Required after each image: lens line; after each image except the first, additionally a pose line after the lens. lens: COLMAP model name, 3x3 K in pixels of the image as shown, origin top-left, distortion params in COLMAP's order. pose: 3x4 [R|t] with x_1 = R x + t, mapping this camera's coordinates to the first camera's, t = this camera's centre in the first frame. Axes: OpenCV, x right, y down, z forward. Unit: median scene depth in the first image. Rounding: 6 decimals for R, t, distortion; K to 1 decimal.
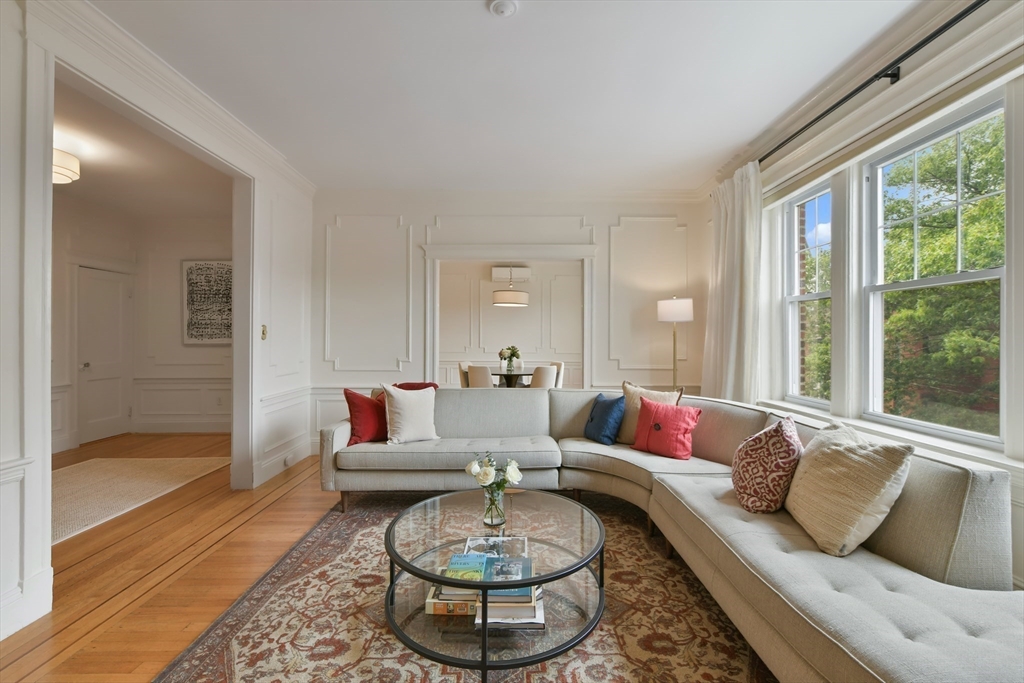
lens RADIAL K [[428.1, 0, 517.5], [0, 428.1, 336.3], [0, 0, 1]] dist [-0.000338, -0.000747]
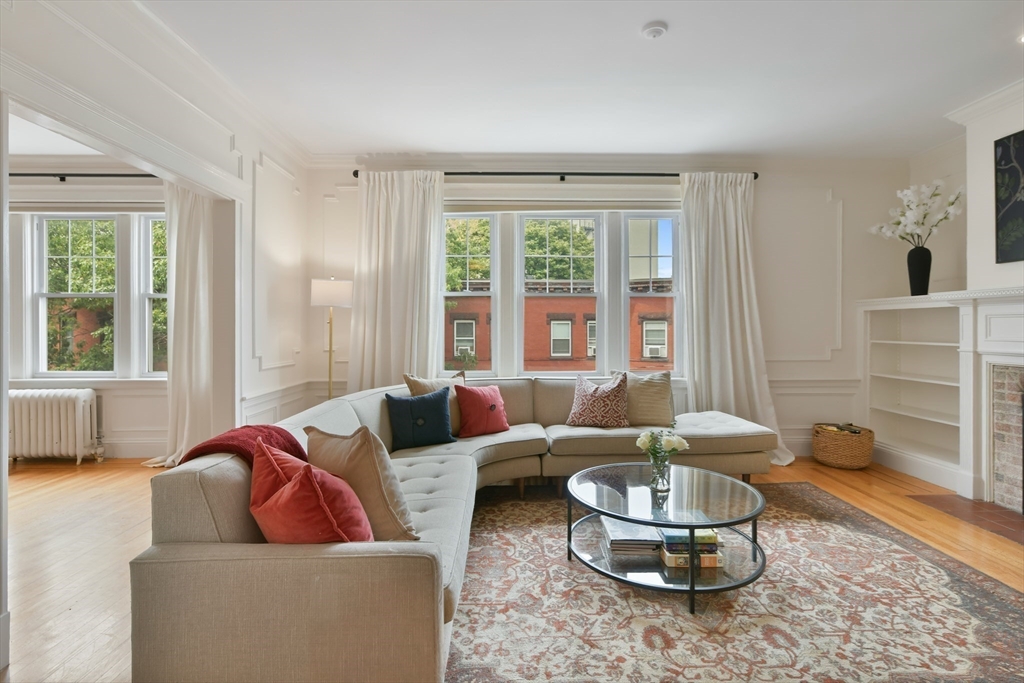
lens RADIAL K [[511.6, 0, 508.2], [0, 511.6, 324.5], [0, 0, 1]] dist [0.002145, 0.001223]
pose [[-0.007009, 0.001113, 0.999975, -1.580040], [-0.008591, 0.999962, -0.001173, 0.005939], [-0.999939, -0.008599, -0.006999, 1.589623]]
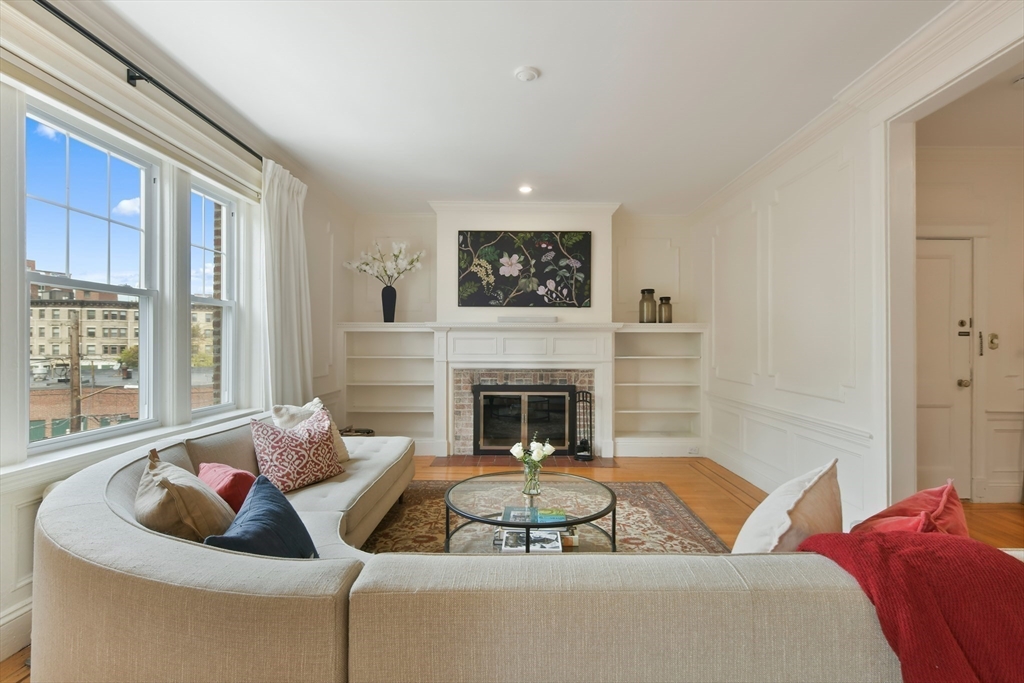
lens RADIAL K [[486.1, 0, 515.6], [0, 486.1, 343.6], [0, 0, 1]] dist [0.002760, 0.000168]
pose [[-0.999877, -0.003698, 0.015261, -0.030481], [-0.003863, 0.999934, -0.010787, 0.016870], [-0.015220, -0.010845, -0.999825, 2.724778]]
